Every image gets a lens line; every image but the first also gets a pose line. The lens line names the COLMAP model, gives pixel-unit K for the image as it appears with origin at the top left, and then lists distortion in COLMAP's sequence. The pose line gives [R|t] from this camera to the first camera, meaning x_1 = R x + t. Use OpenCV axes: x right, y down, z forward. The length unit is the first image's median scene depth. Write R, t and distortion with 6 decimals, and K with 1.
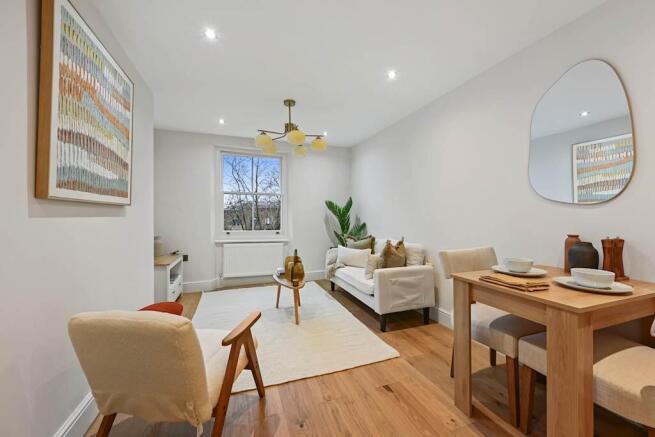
lens RADIAL K [[259.3, 0, 330.2], [0, 259.3, 213.0], [0, 0, 1]] dist [-0.001489, -0.000654]
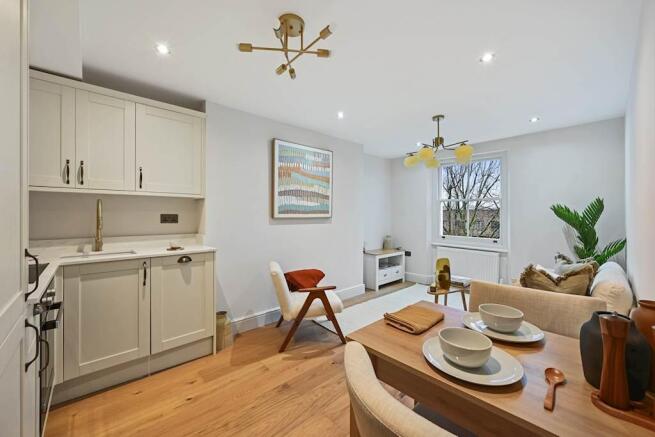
lens RADIAL K [[259.3, 0, 329.5], [0, 259.3, 216.9], [0, 0, 1]] dist [-0.001489, -0.000654]
pose [[0.375176, 0.007458, -0.926924, 0.980199], [0.006259, 0.999924, 0.010578, -0.054511], [0.926933, -0.009770, 0.375101, 0.291991]]
